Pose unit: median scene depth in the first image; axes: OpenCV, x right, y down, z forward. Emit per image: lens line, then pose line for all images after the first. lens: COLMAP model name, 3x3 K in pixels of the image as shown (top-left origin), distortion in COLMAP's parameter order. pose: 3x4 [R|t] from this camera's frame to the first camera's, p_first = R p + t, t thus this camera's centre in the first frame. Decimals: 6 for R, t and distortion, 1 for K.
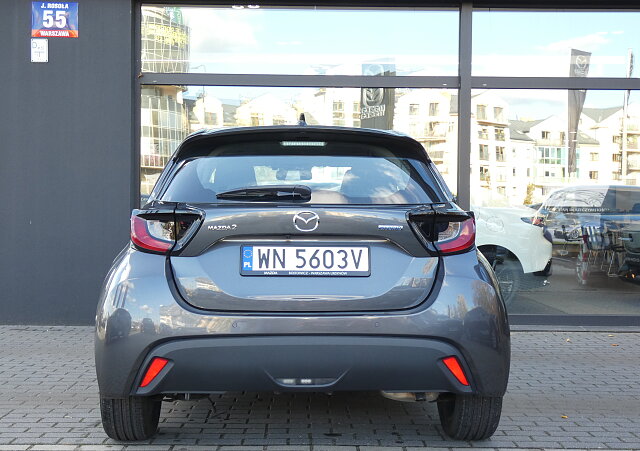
lens RADIAL K [[895.4, 0, 320.6], [0, 895.4, 224.8], [0, 0, 1]] dist [0.073012, 0.000000]
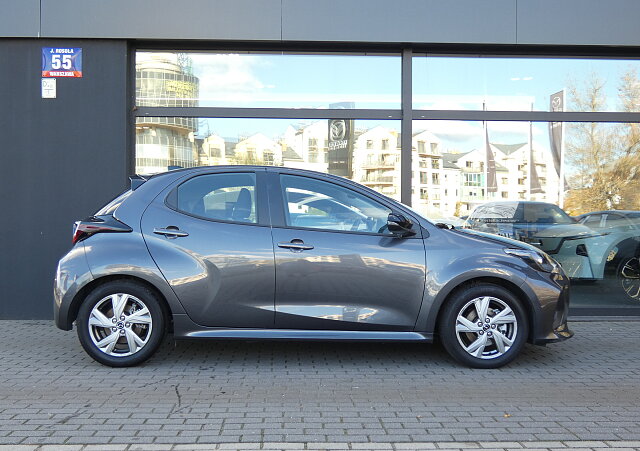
lens RADIAL K [[670.8, 0, 324.2], [0, 670.8, 223.0], [0, 0, 1]] dist [0.002834, 0.000000]
pose [[0.999454, -0.005230, 0.032624, 0.019269], [0.005714, 0.999875, -0.014749, -0.000598], [-0.032543, 0.014927, 0.999359, 0.101986]]
